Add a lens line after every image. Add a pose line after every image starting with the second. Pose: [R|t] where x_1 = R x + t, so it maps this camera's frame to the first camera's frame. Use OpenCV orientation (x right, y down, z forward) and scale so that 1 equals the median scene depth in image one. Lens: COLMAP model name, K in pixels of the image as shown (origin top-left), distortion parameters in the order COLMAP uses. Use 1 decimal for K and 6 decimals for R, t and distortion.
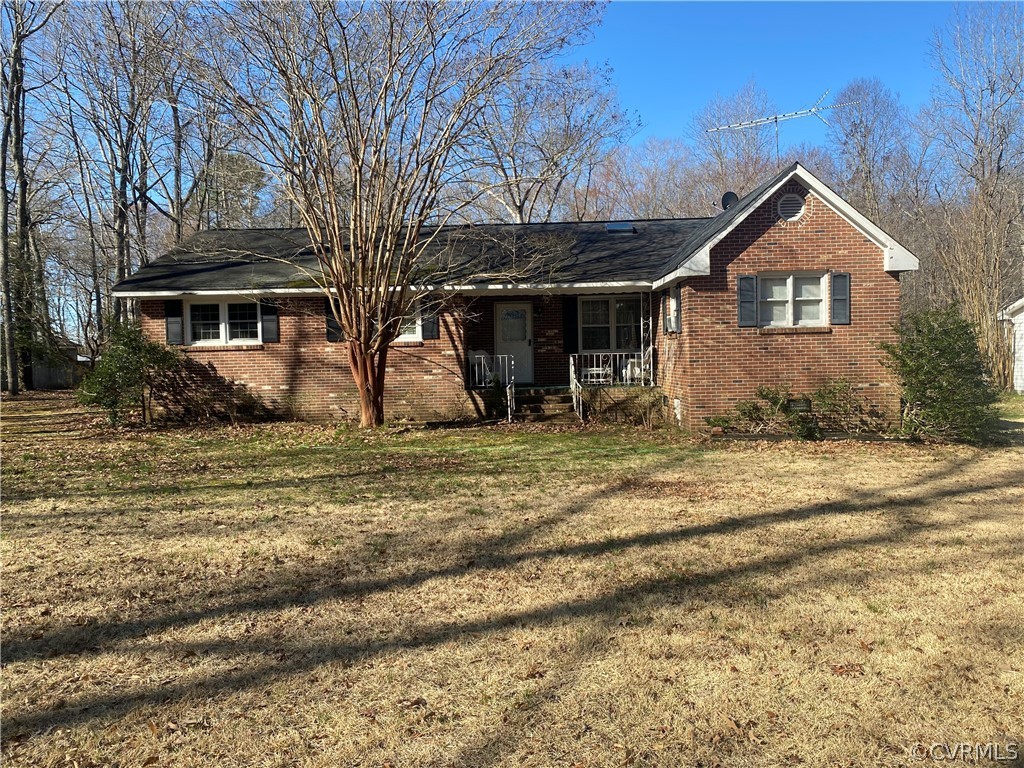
lens RADIAL K [[762.8, 0, 509.7], [0, 762.8, 377.1], [0, 0, 1]] dist [0.017823, -0.023235]
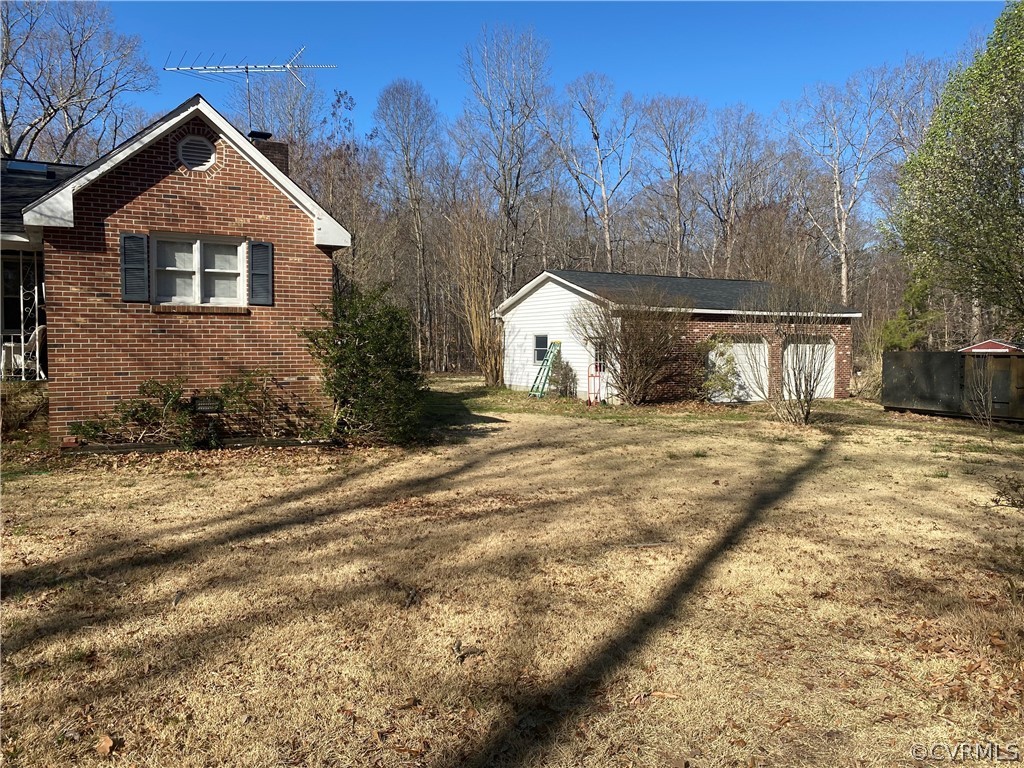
lens RADIAL K [[762.8, 0, 511.0], [0, 762.8, 379.0], [0, 0, 1]] dist [0.017823, -0.023235]
pose [[0.864431, 0.001715, 0.502748, 0.214811], [-0.006281, 0.999953, 0.007388, 0.002412], [-0.502712, -0.009544, 0.864401, 0.131169]]
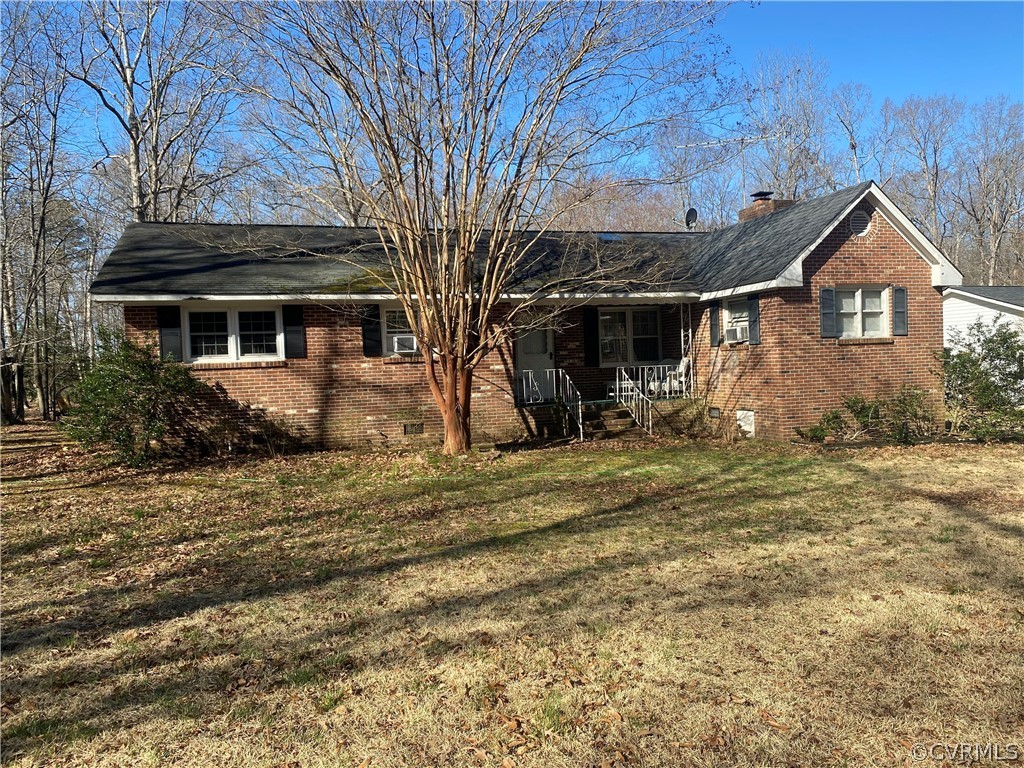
lens RADIAL K [[762.8, 0, 504.7], [0, 762.8, 386.8], [0, 0, 1]] dist [0.017823, -0.023235]
pose [[0.951560, -0.021332, 0.306723, -0.358328], [0.023747, 0.999709, -0.004141, -0.004974], [-0.306546, 0.011224, 0.951790, 0.133152]]
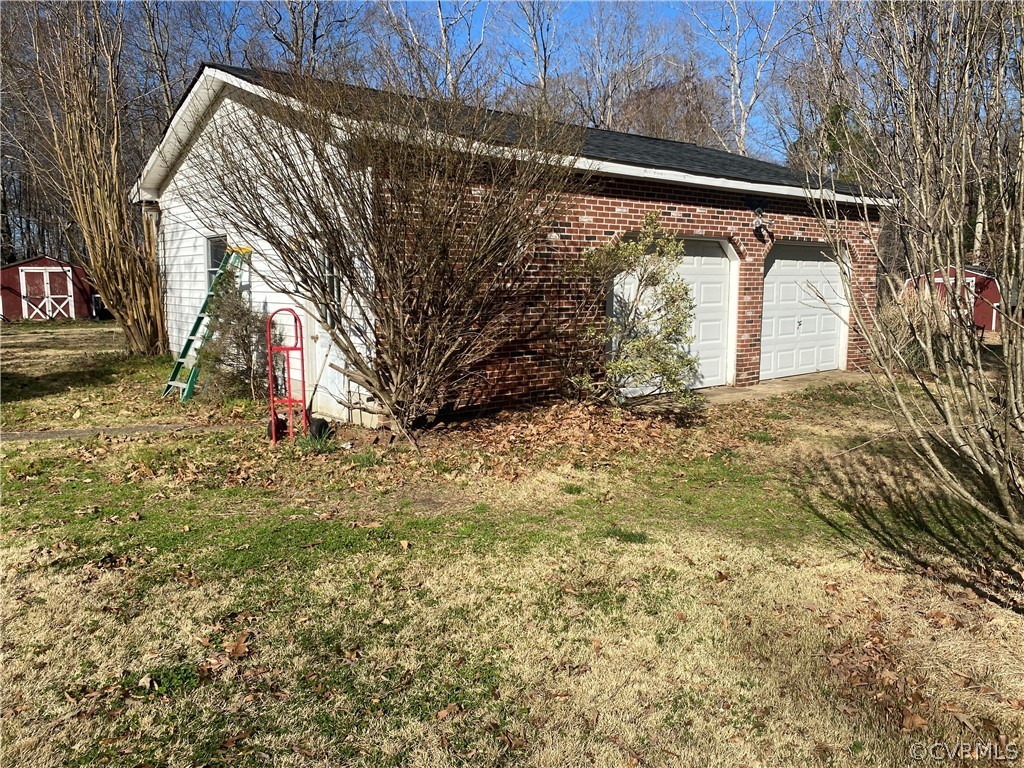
lens RADIAL K [[762.8, 0, 514.9], [0, 762.8, 386.4], [0, 0, 1]] dist [0.017823, -0.023235]
pose [[0.764598, -0.067025, 0.641013, 0.802279], [0.001489, 0.994759, 0.102237, -0.015444], [-0.644506, -0.077216, 0.760691, 0.766089]]
